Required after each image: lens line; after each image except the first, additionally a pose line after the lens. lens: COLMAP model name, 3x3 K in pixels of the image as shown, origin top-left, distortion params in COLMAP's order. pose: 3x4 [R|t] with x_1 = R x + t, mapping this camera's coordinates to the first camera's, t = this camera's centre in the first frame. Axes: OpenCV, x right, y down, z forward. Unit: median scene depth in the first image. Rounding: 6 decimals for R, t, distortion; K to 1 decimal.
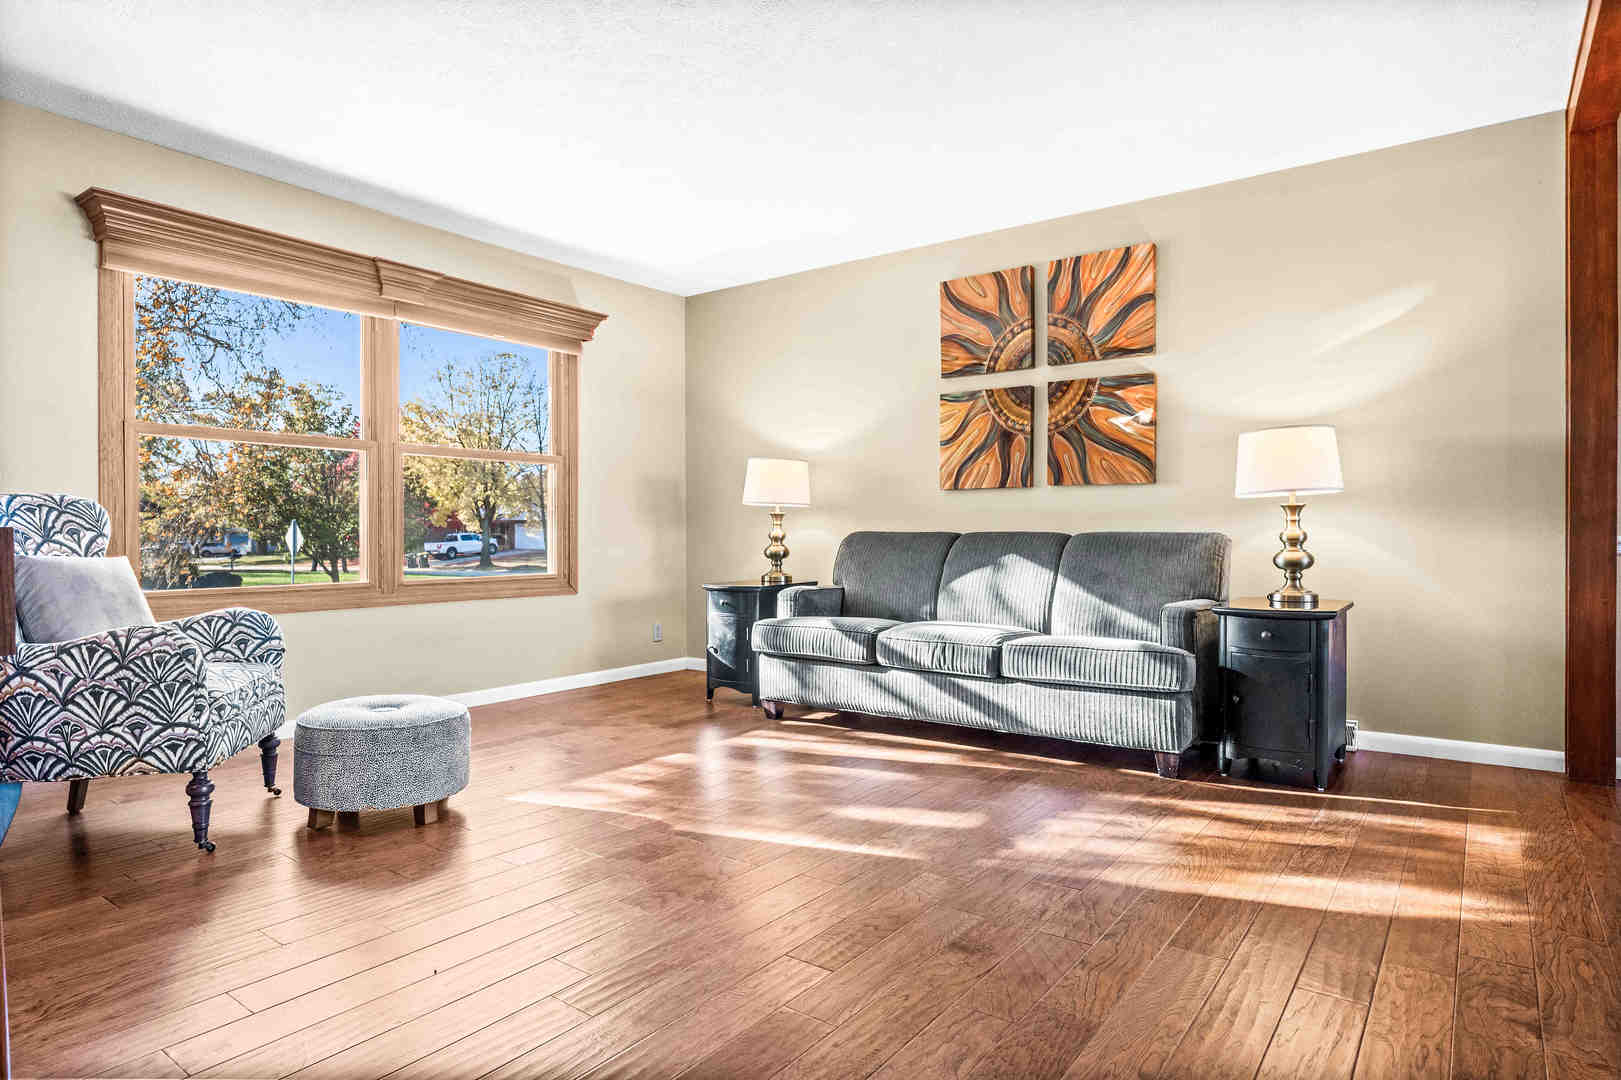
lens RADIAL K [[918.7, 0, 810.5], [0, 918.7, 540.0], [0, 0, 1]] dist [0.001452, -0.000760]
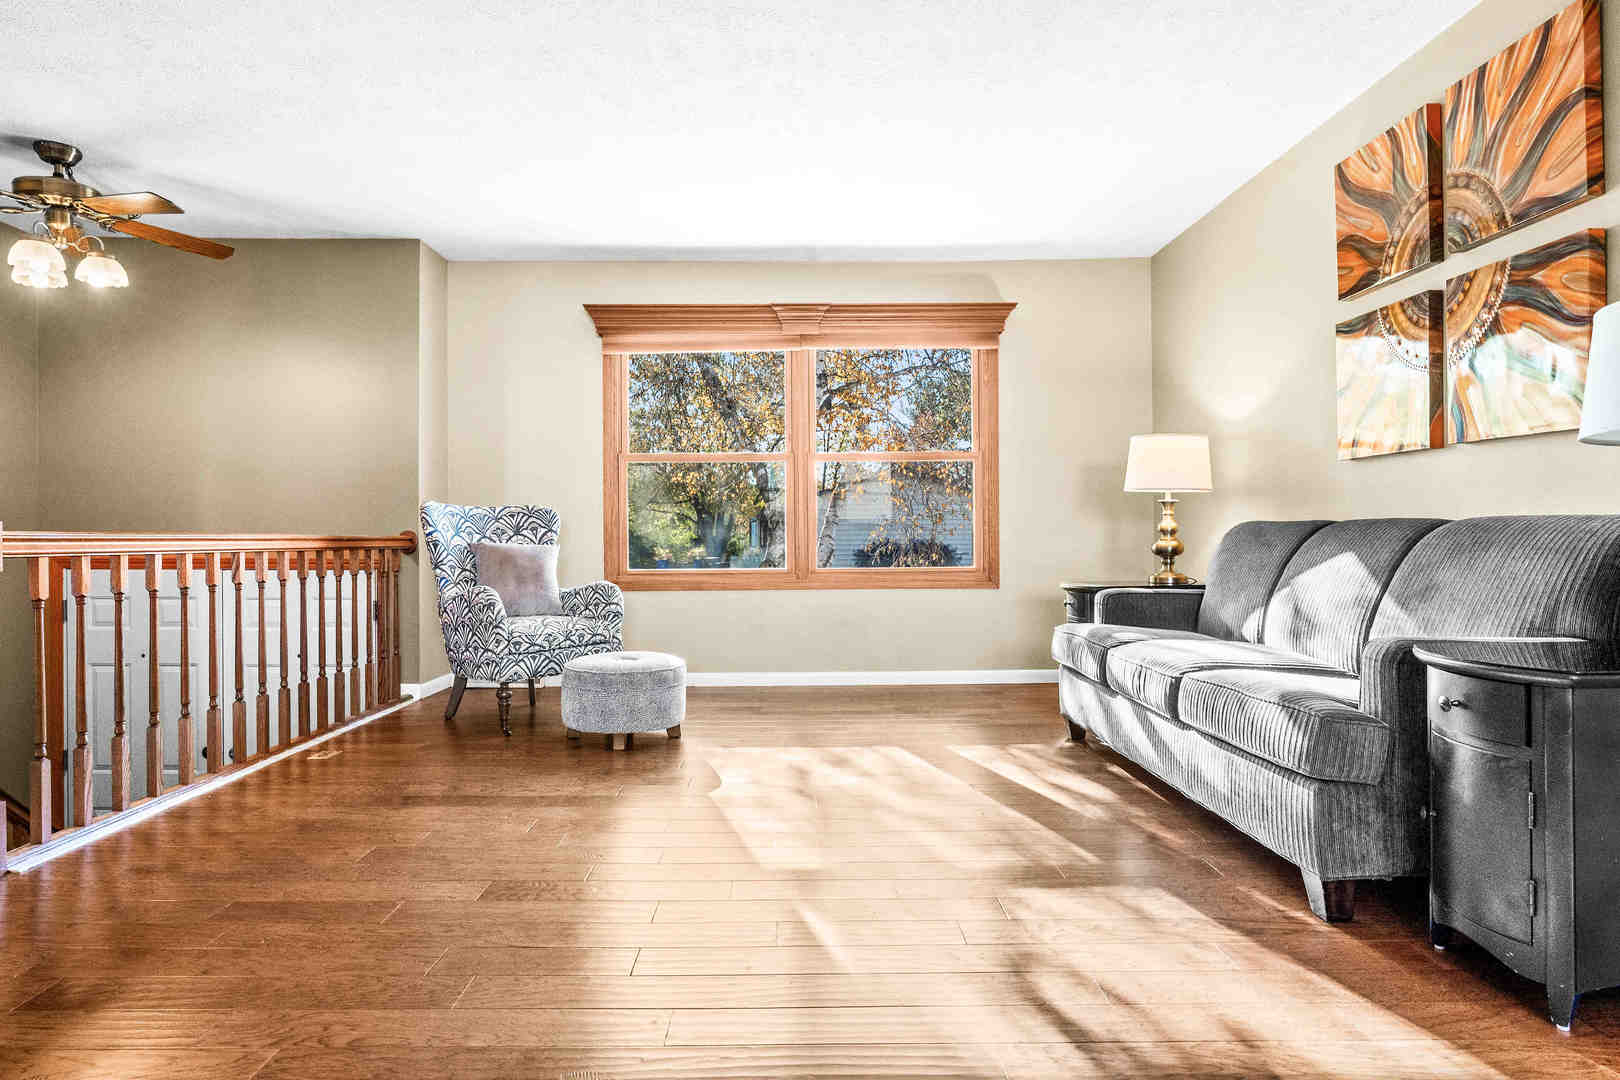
lens RADIAL K [[939.5, 0, 810.0], [0, 939.5, 540.0], [0, 0, 1]] dist [-0.004287, -0.001811]
pose [[0.596969, 0.001602, -0.802263, 0.518023], [0.000028, 0.999998, 0.002017, 0.004926], [0.802265, -0.001227, 0.596967, 0.269692]]
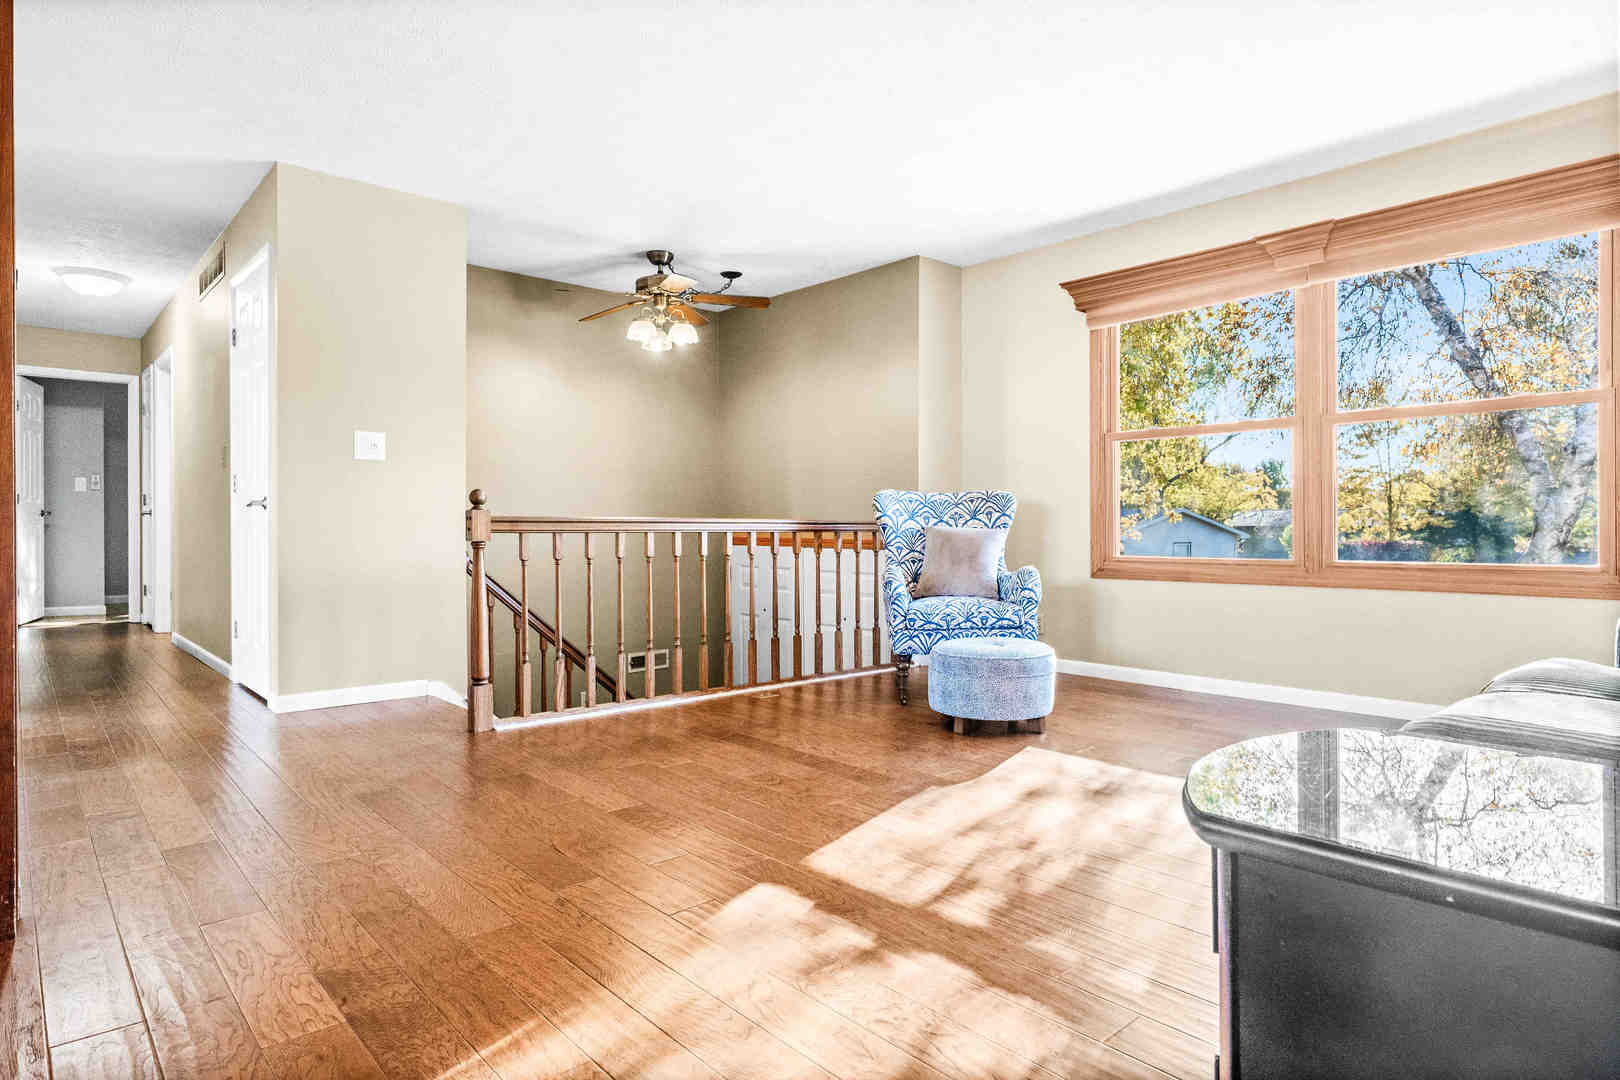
lens RADIAL K [[918.1, 0, 810.0], [0, 918.1, 540.0], [0, 0, 1]] dist [0.001452, -0.000760]
pose [[-0.217960, 0.018862, -0.975775, 0.574360], [-0.001382, 0.999806, 0.019635, 0.004949], [0.975957, 0.005628, -0.217891, 0.685105]]
